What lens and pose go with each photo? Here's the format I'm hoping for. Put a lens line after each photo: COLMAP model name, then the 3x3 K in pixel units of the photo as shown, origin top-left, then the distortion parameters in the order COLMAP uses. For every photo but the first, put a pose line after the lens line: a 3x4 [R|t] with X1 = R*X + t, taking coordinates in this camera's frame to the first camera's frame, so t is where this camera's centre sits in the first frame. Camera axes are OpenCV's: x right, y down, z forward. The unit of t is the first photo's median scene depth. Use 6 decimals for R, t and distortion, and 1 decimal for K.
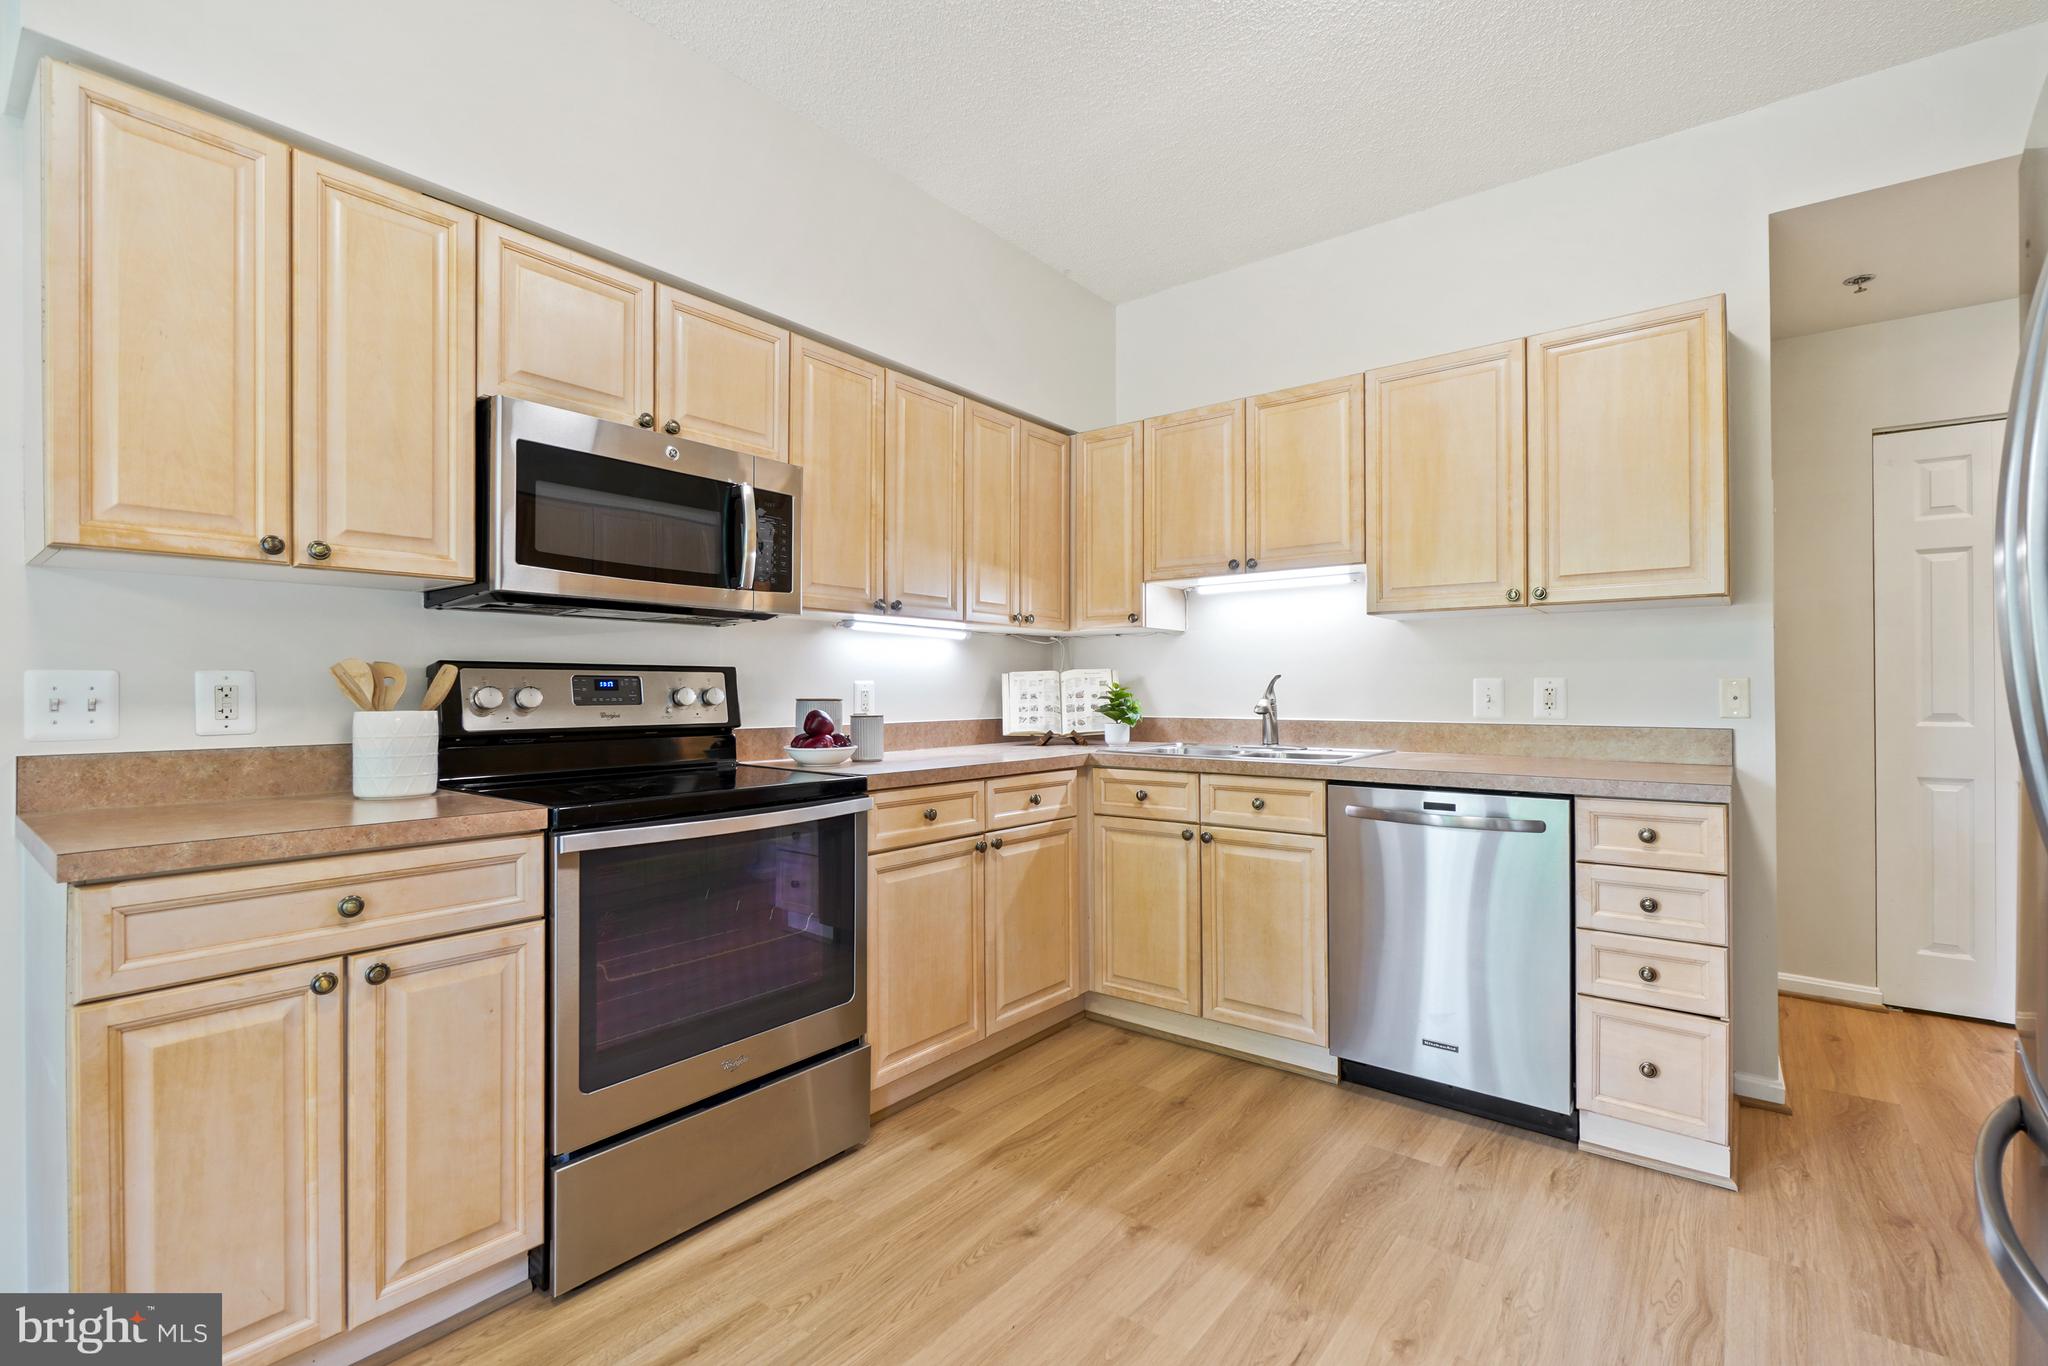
lens RADIAL K [[893.2, 0, 1024.0], [0, 893.2, 683.0], [0, 0, 1]] dist [0.000460, -0.003722]
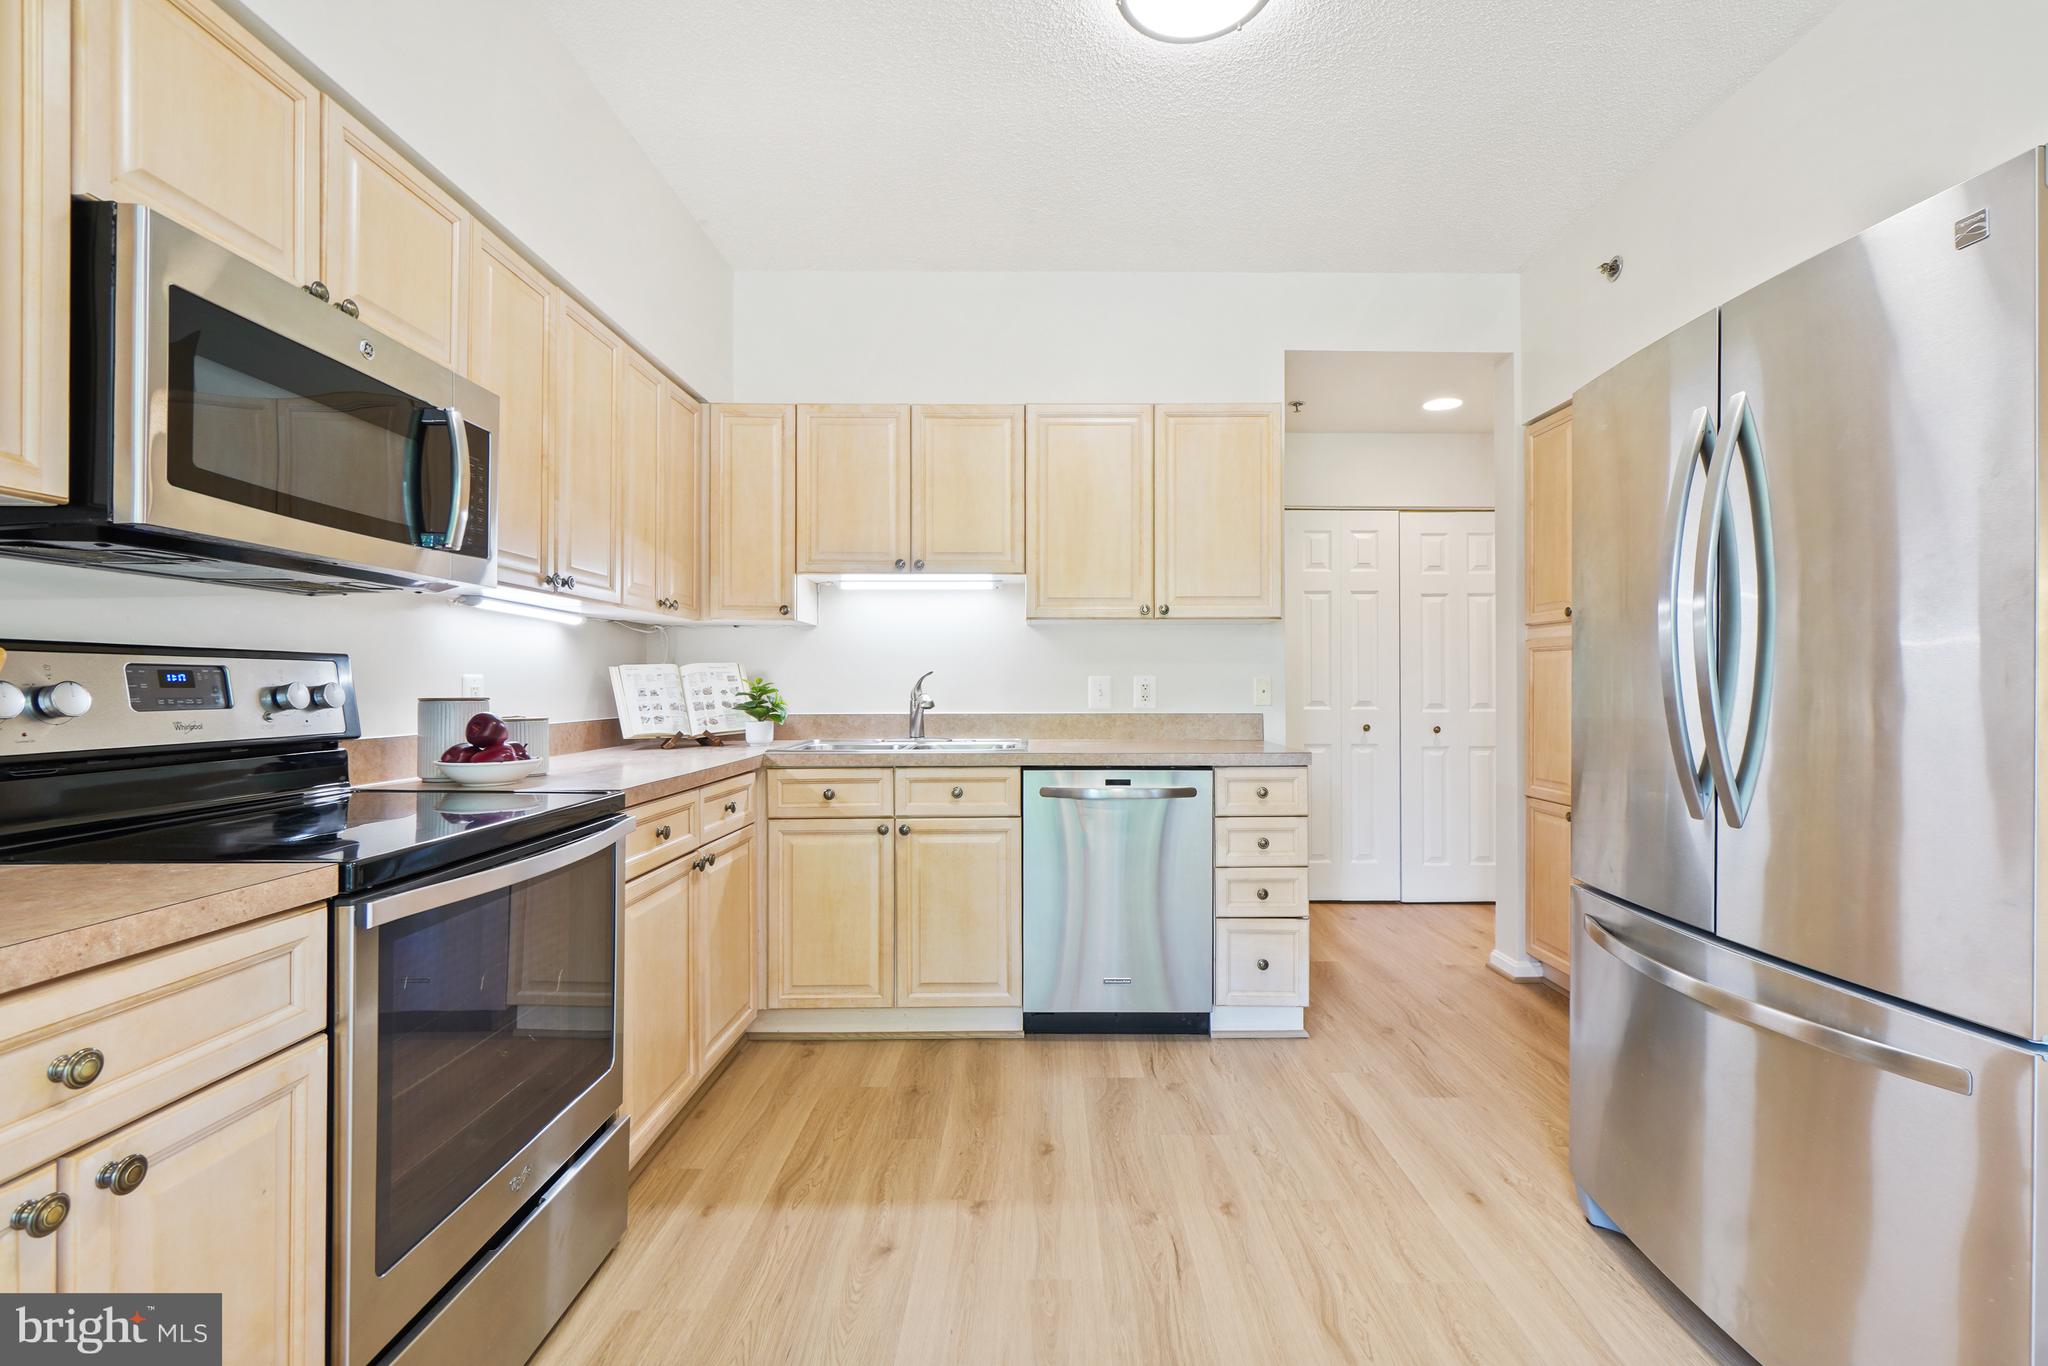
lens RADIAL K [[912.2, 0, 1036.1], [0, 912.2, 678.4], [0, 0, 1]] dist [0.011595, -0.000652]
pose [[0.789418, 0.004424, 0.613840, -0.333651], [-0.004794, 0.999988, -0.001042, -0.000380], [-0.613837, -0.002120, 0.789430, 0.084684]]
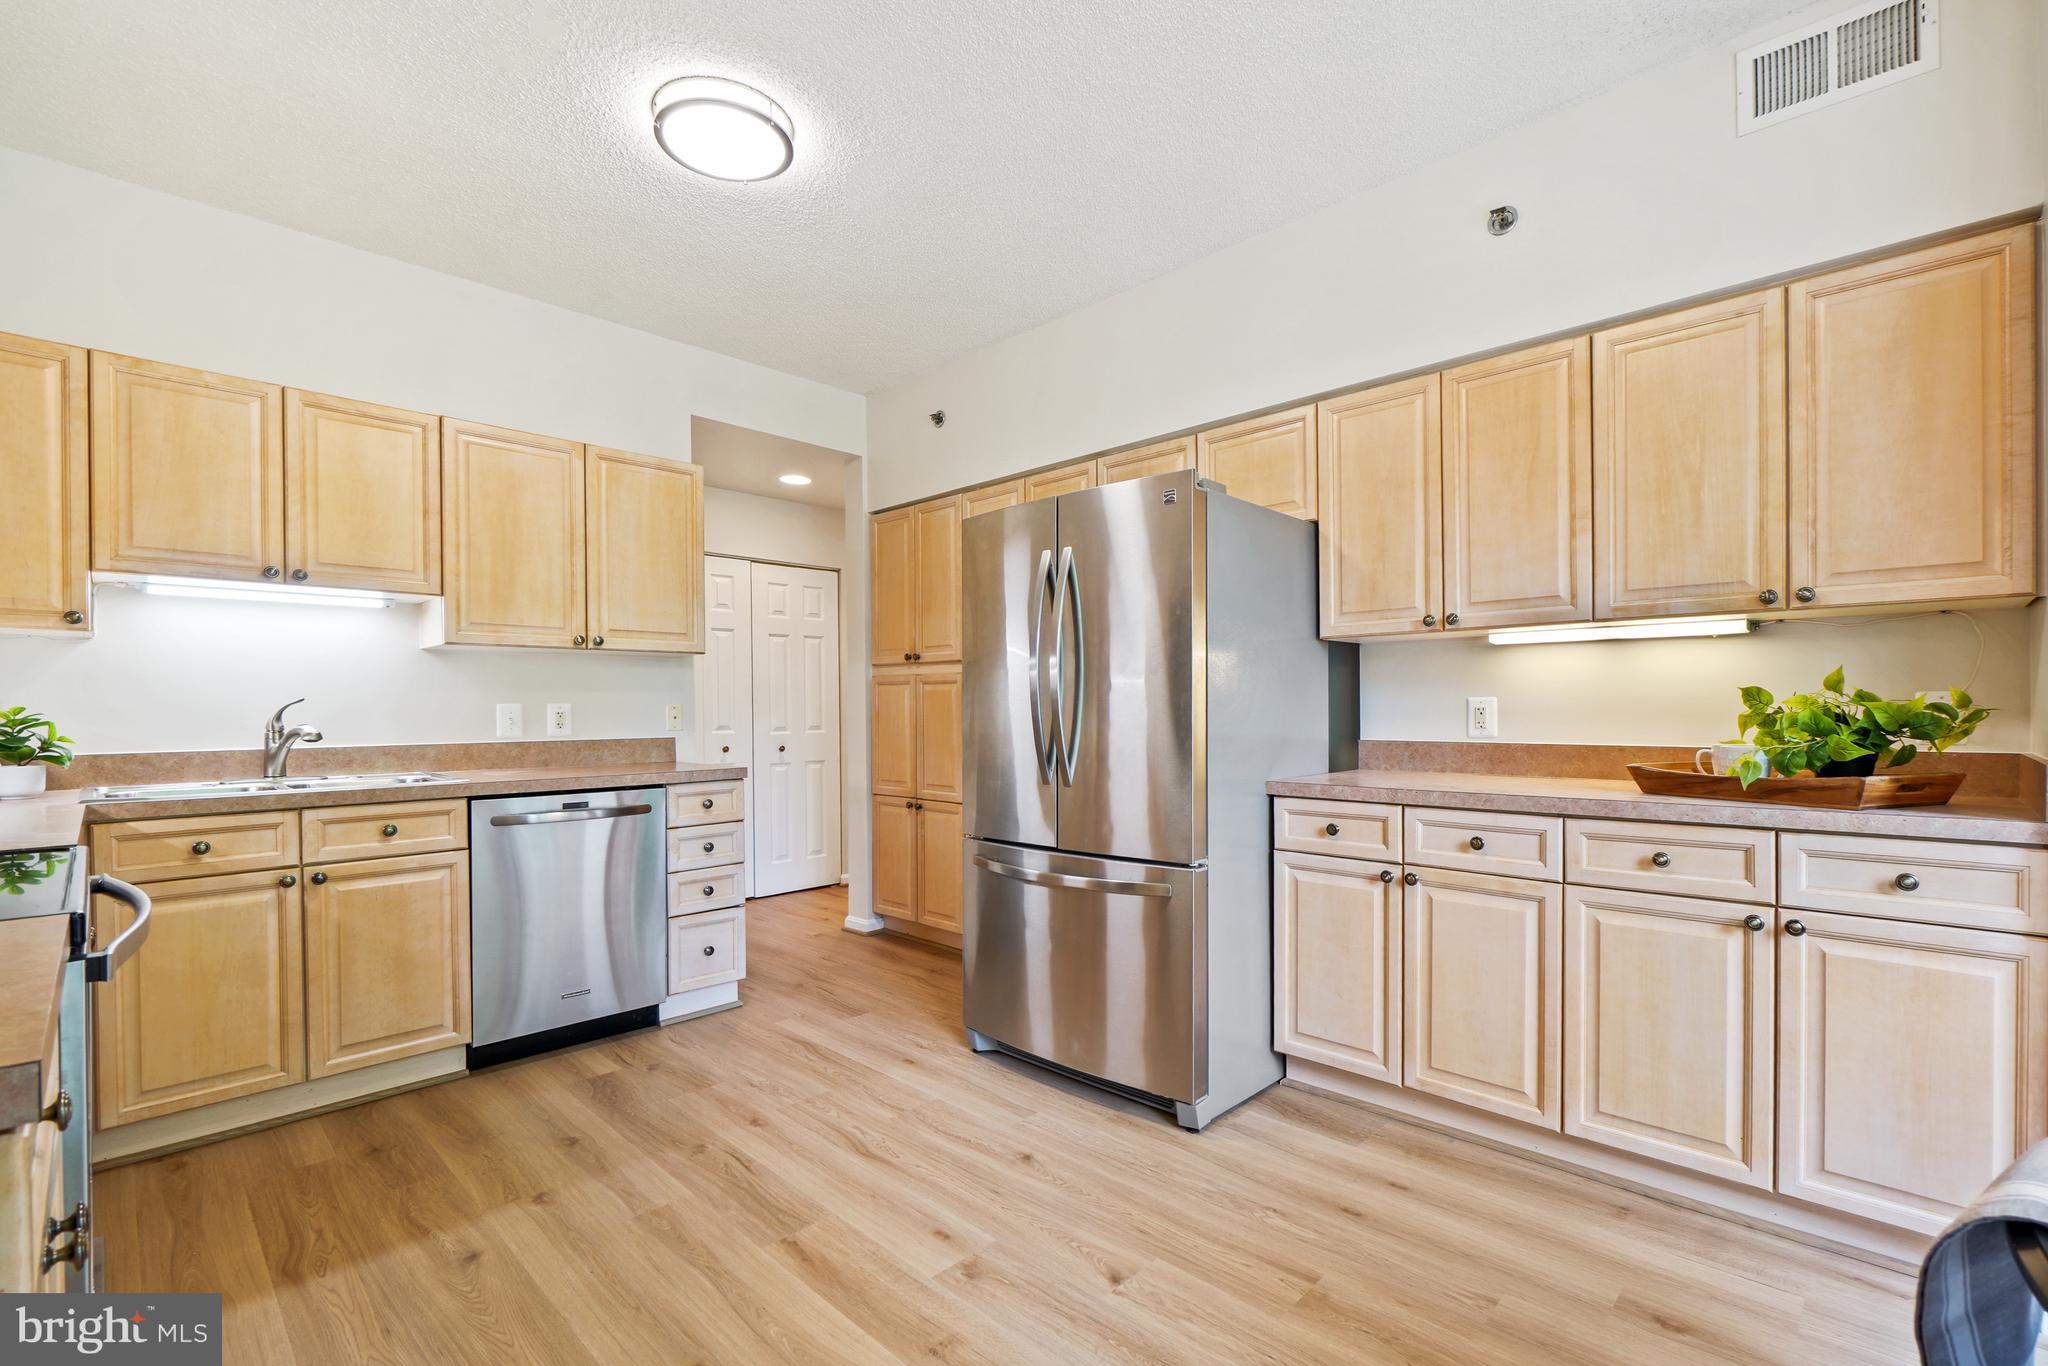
lens RADIAL K [[910.6, 0, 1025.3], [0, 910.6, 715.2], [0, 0, 1]] dist [-0.002283, -0.000388]
pose [[0.128072, -0.007189, 0.991739, -0.644058], [-0.000502, 0.999973, 0.007314, 0.000441], [-0.991765, -0.001434, 0.128065, 0.178845]]
